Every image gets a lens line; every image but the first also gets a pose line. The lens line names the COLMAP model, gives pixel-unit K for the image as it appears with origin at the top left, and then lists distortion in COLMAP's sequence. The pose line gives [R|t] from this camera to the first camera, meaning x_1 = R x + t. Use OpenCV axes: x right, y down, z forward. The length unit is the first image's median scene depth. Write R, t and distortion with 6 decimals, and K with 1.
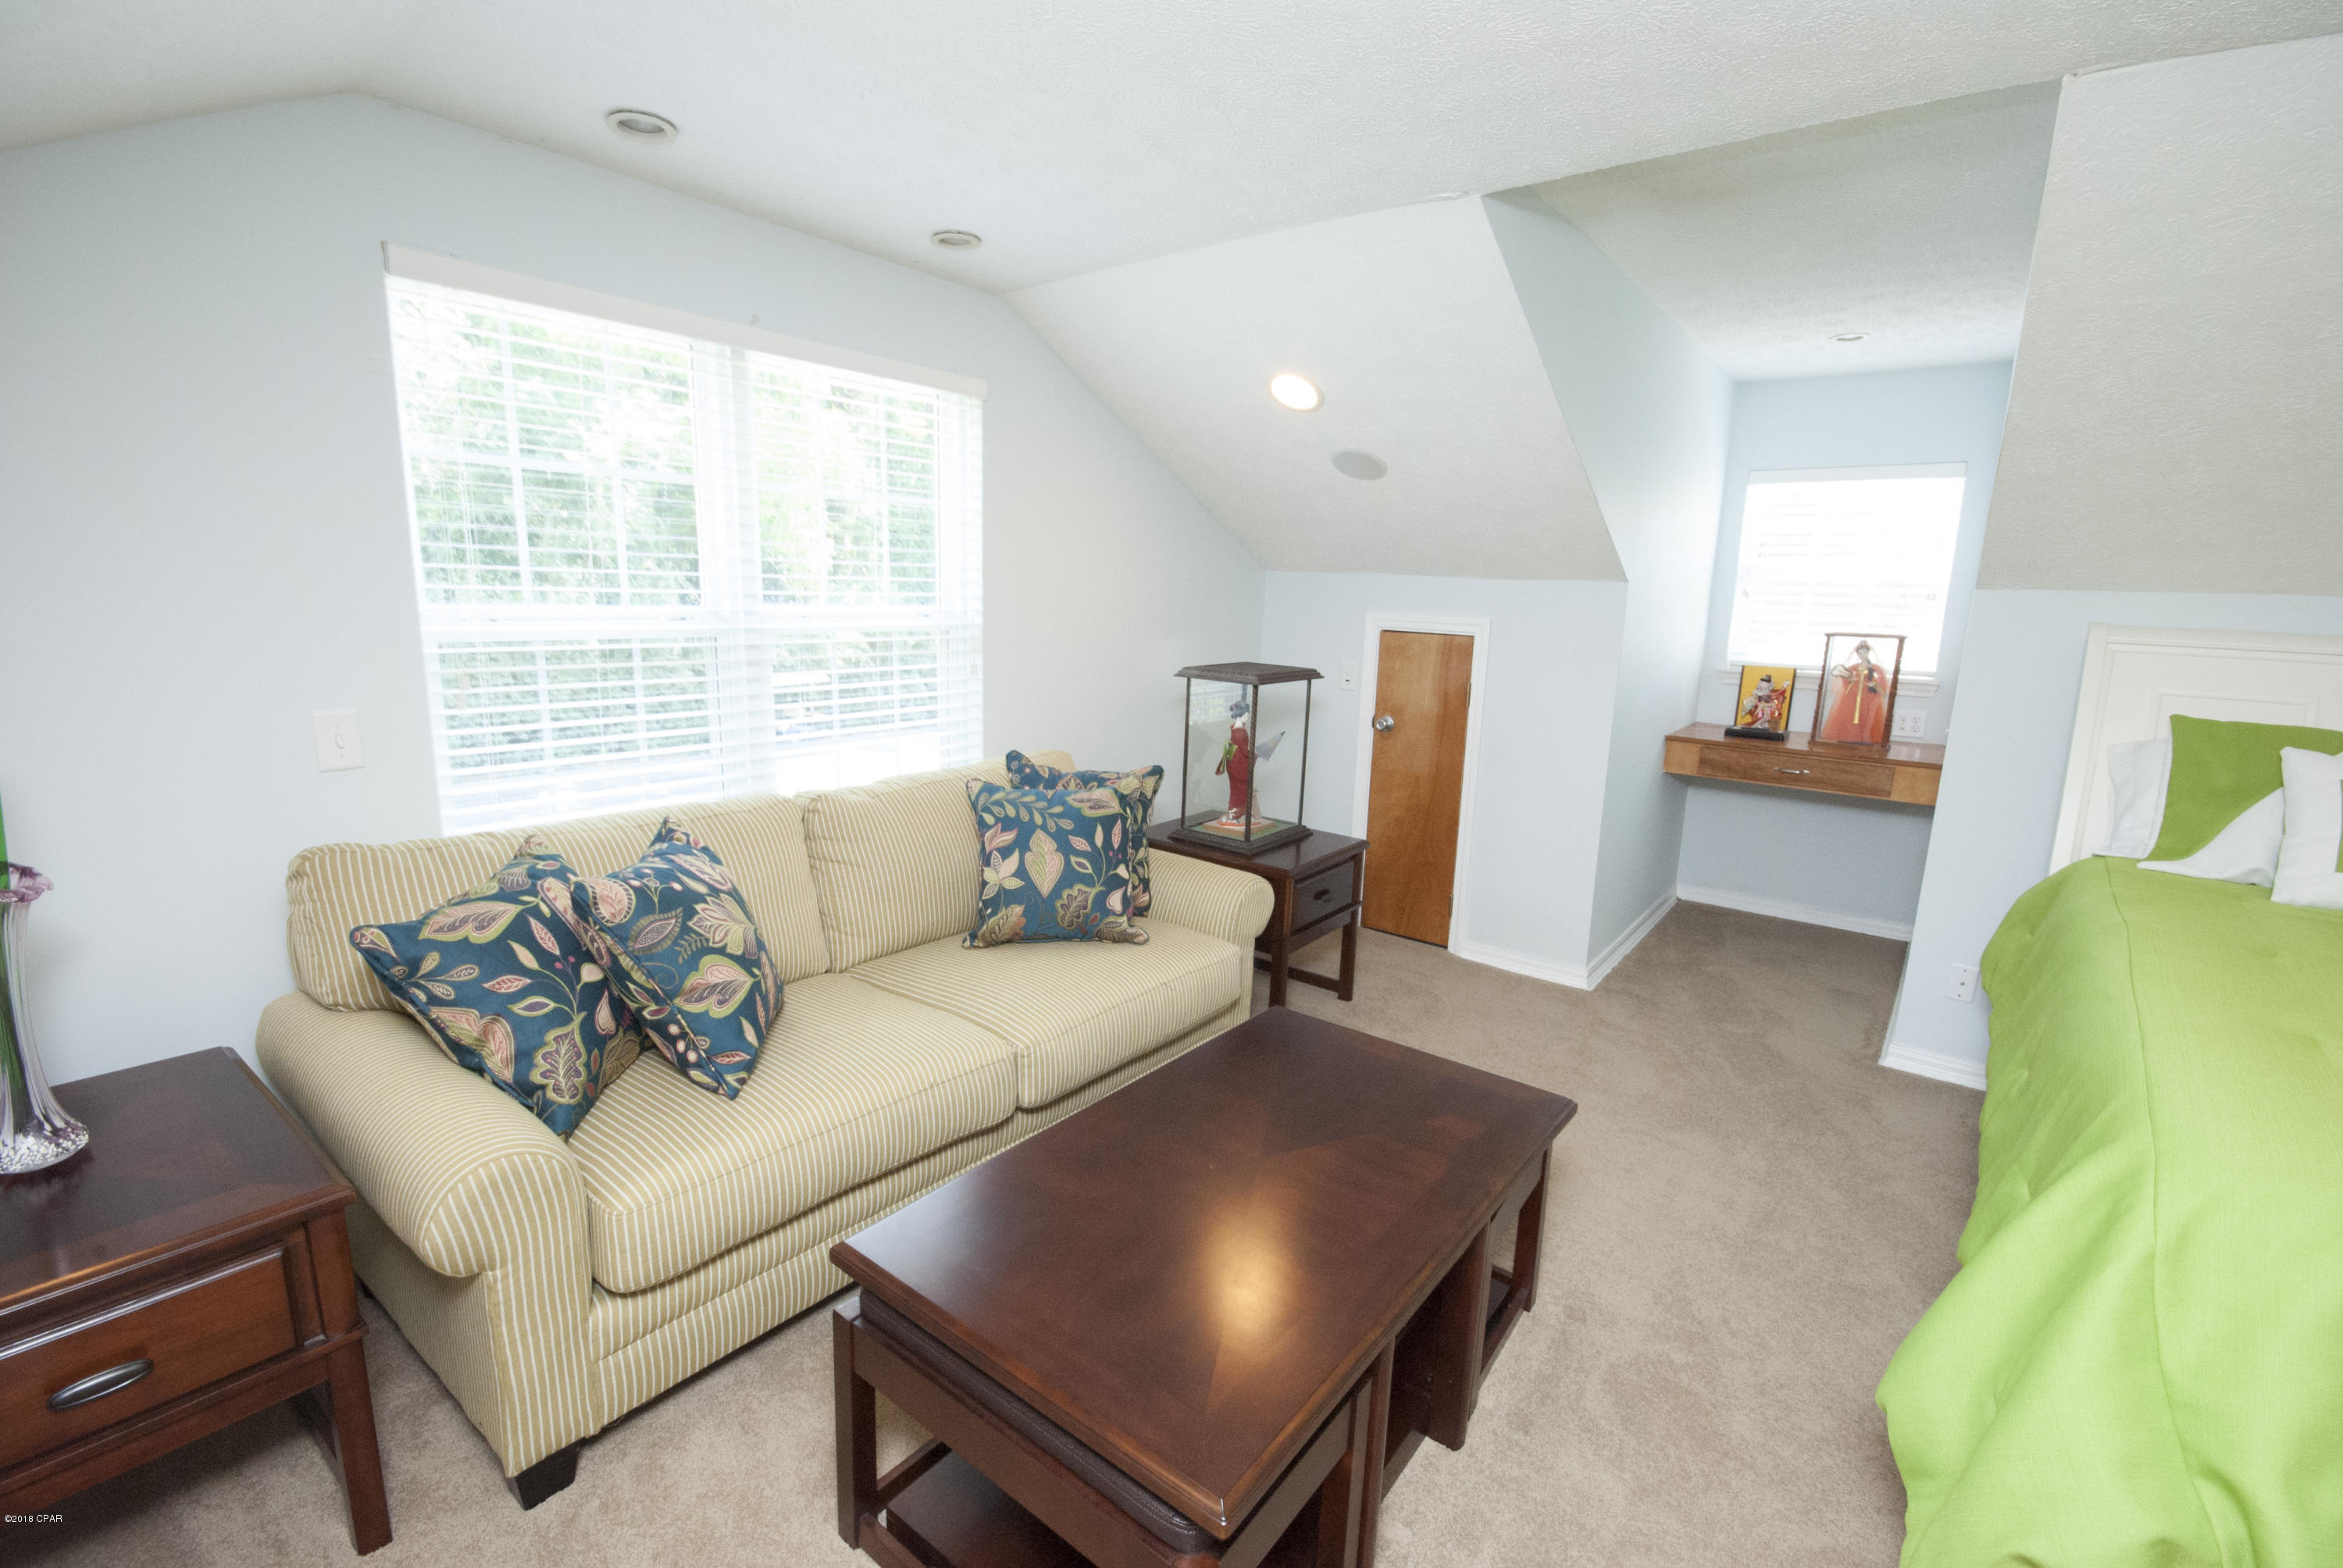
lens RADIAL K [[1038.5, 0, 1171.5], [0, 1038.5, 784.0], [0, 0, 1]] dist [0.010485, -0.012111]
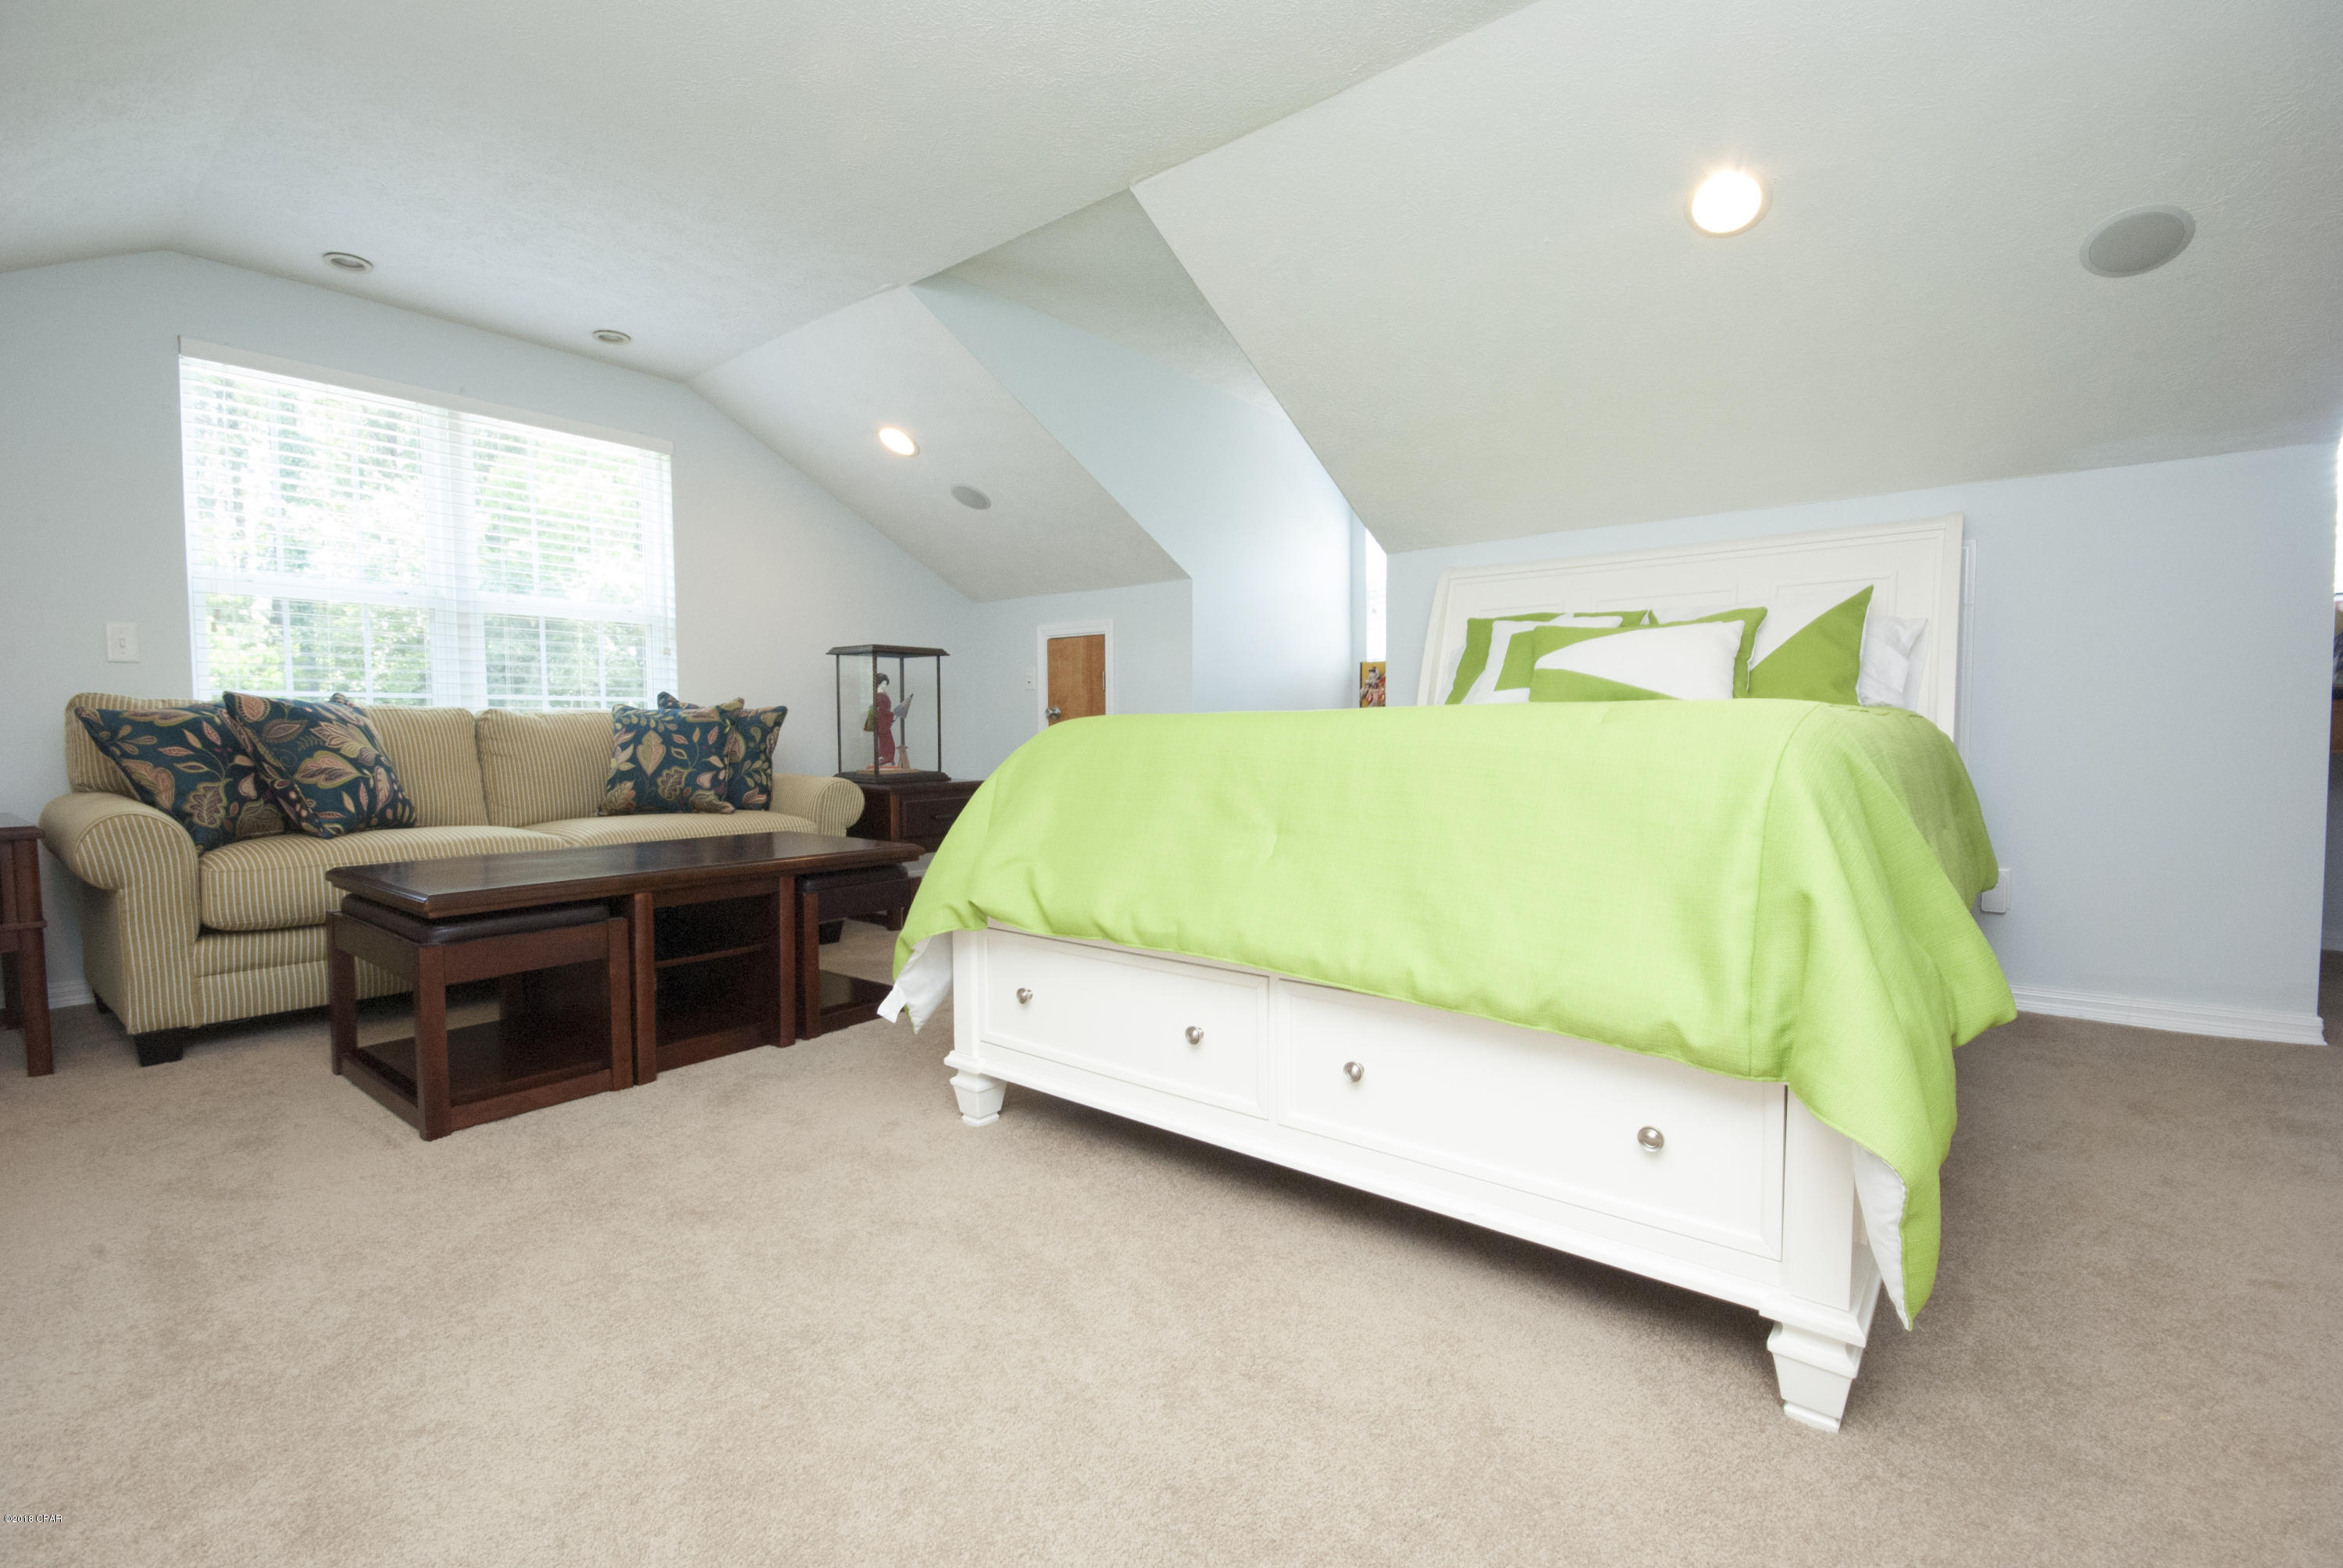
lens RADIAL K [[1024.7, 0, 1171.5], [0, 1024.7, 784.0], [0, 0, 1]] dist [0.023393, -0.022689]
pose [[0.999343, -0.035125, -0.008898, 0.747354], [0.033594, 0.990170, -0.135778, 0.421128], [0.013579, 0.135390, 0.990699, -0.441477]]
